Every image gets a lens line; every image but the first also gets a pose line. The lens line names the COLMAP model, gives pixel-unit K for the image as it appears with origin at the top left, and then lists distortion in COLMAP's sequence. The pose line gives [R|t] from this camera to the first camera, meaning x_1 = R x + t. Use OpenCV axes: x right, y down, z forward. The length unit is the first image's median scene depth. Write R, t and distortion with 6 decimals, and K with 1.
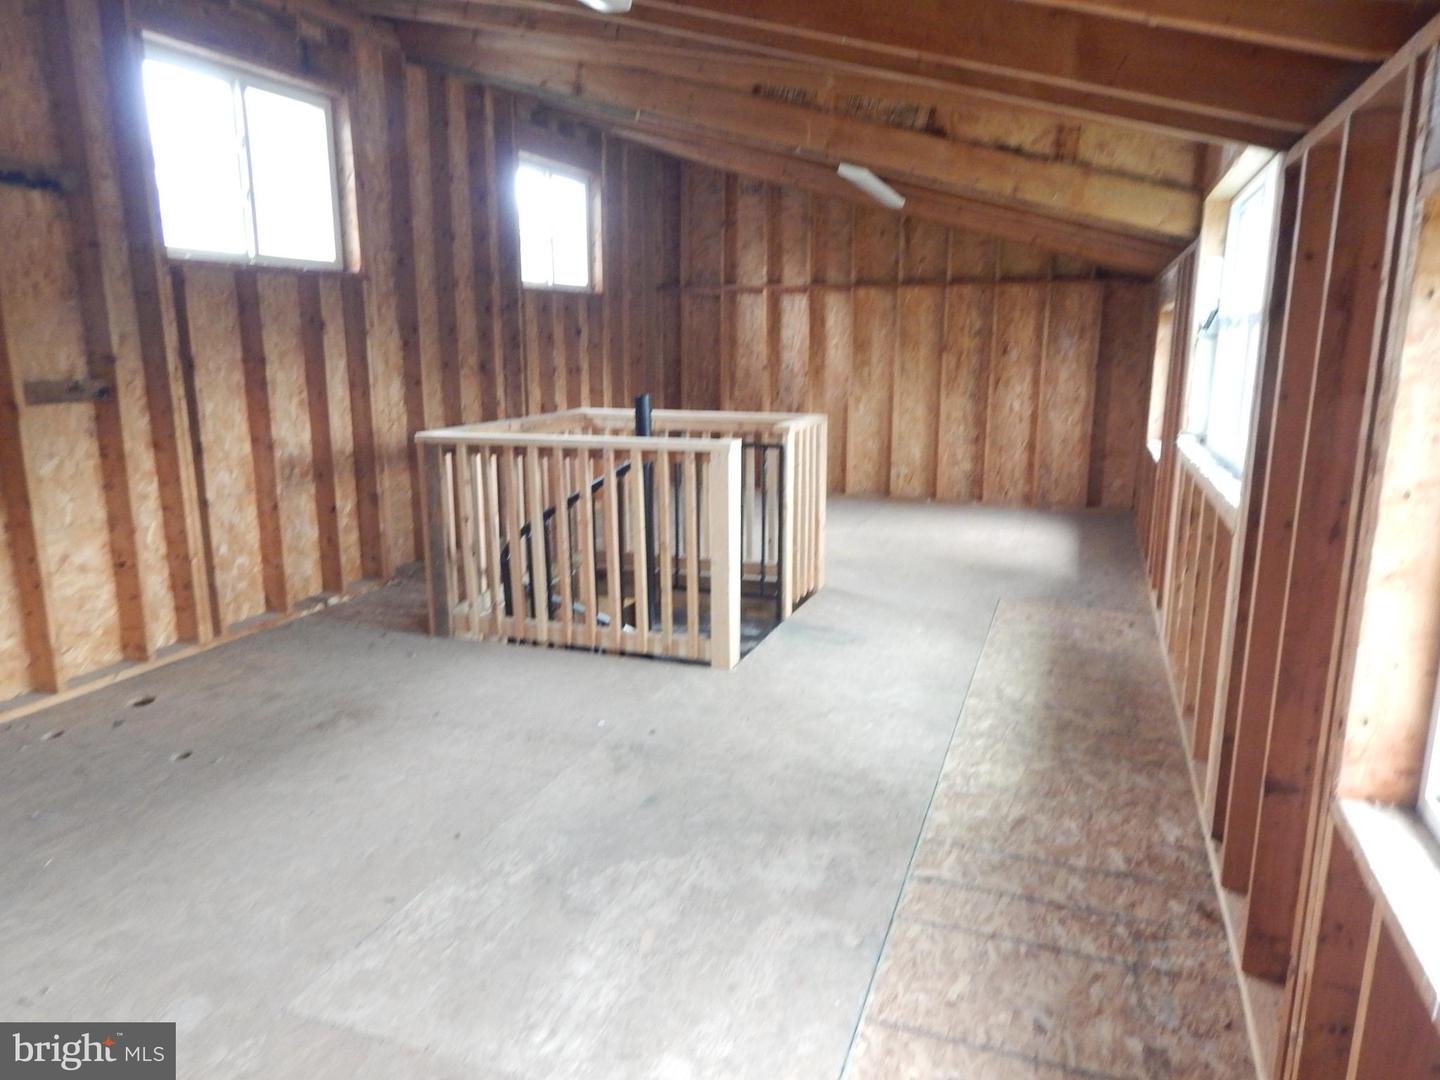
lens RADIAL K [[959.3, 0, 725.6], [0, 959.3, 539.3], [0, 0, 1]] dist [0.011998, -0.006541]
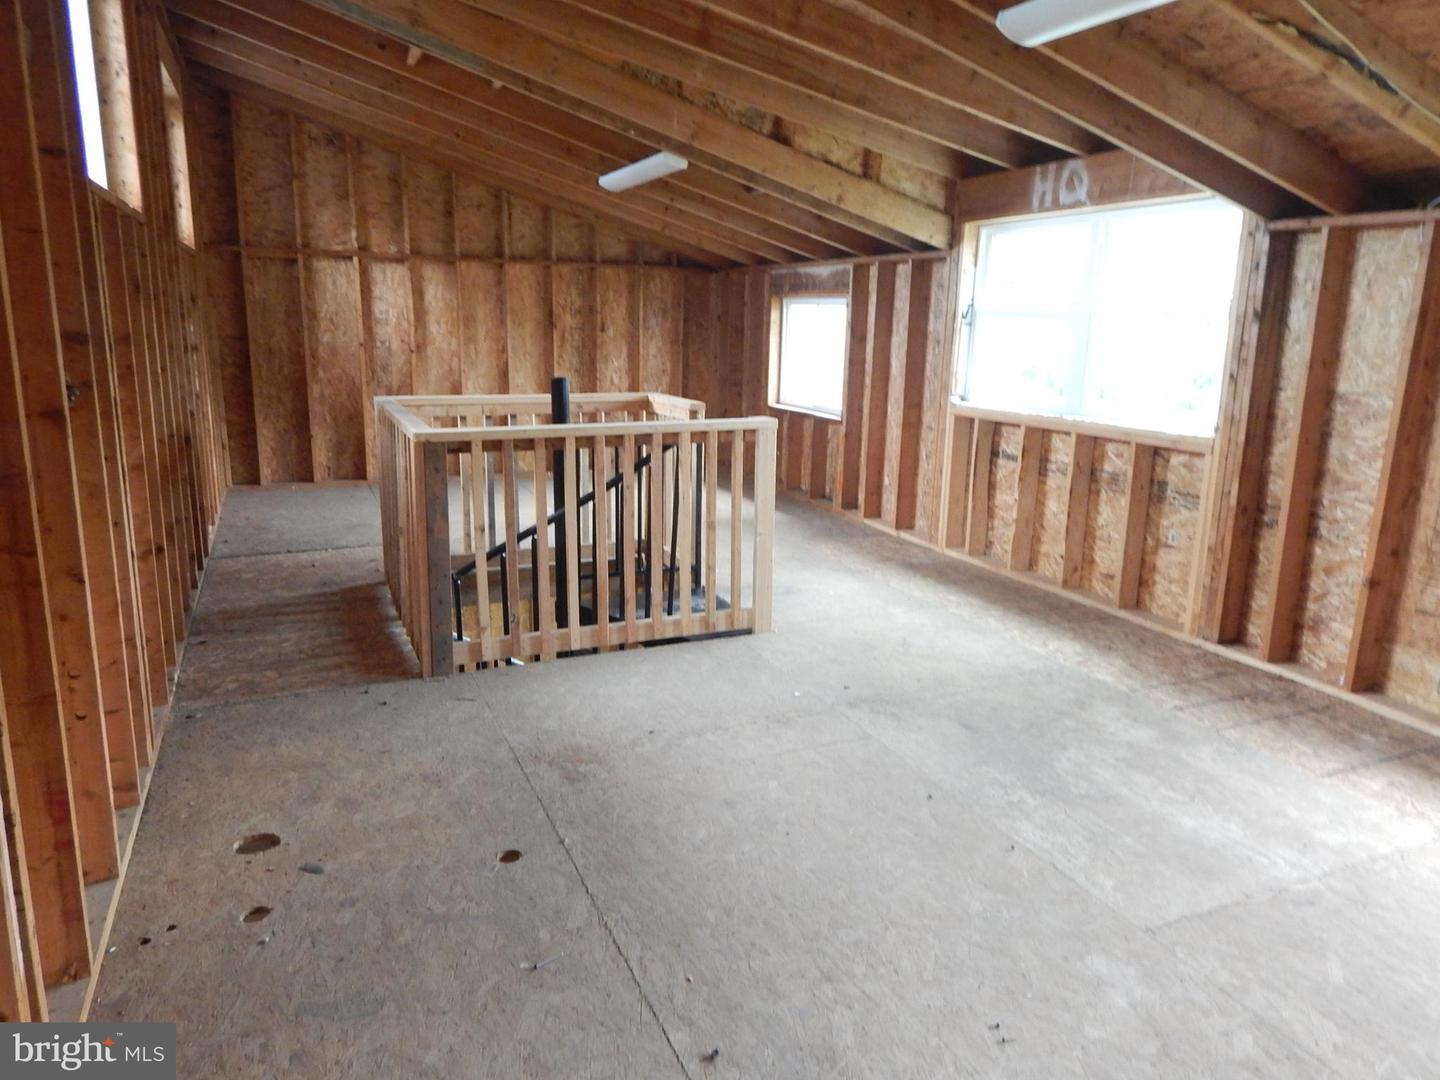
lens RADIAL K [[965.5, 0, 720.0], [0, 965.5, 540.0], [0, 0, 1]] dist [0.012650, 0.002972]
pose [[0.720591, -0.141172, 0.678837, -0.725237], [0.122550, 0.989571, 0.075704, -0.052024], [-0.682444, 0.028640, 0.730376, 0.237364]]
